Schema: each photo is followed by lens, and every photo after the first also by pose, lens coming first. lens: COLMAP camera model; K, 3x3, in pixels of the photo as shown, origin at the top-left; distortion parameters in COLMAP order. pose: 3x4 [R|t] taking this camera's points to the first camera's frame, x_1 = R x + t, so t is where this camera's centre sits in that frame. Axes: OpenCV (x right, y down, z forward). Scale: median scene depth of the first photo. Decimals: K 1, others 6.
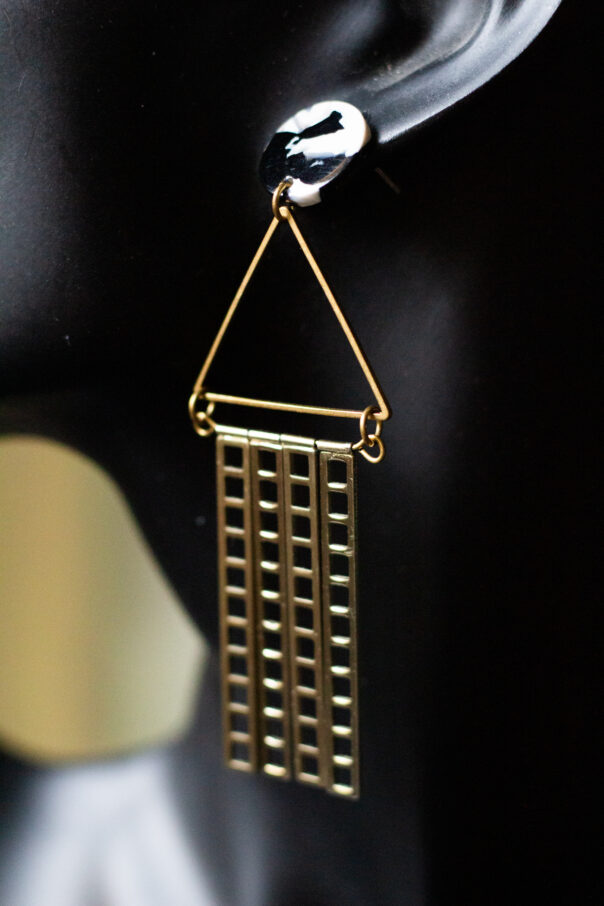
lens RADIAL K [[2342.9, 0, 302.0], [0, 2342.9, 453.0], [0, 0, 1]] dist [-0.034623, -1.549114]
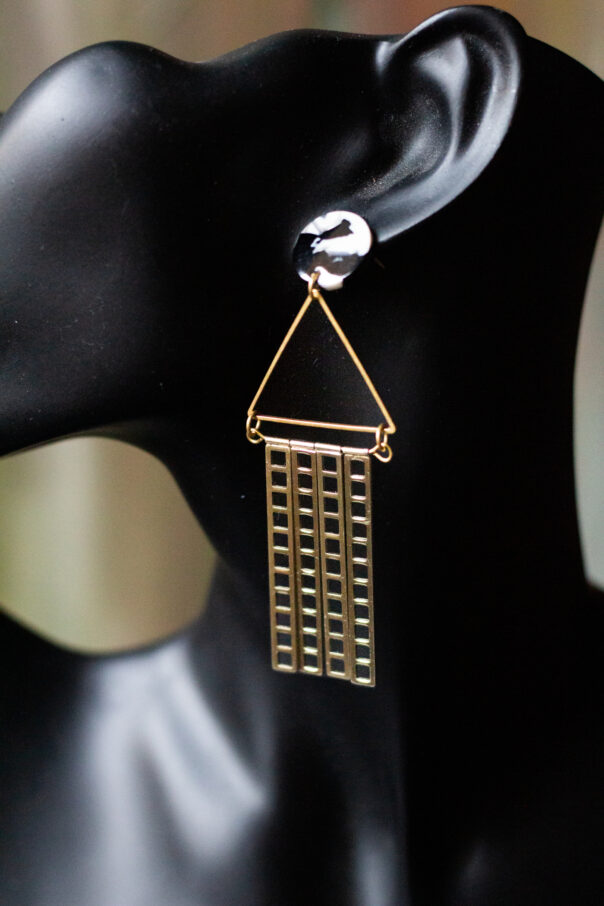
lens RADIAL K [[2342.9, 0, 302.0], [0, 2342.9, 453.0], [0, 0, 1]] dist [-0.034623, -1.549114]
pose [[0.989185, -0.065458, 0.131258, -0.206450], [0.052999, 0.993944, 0.096266, -0.141154], [-0.136764, -0.088269, 0.986663, -0.419119]]
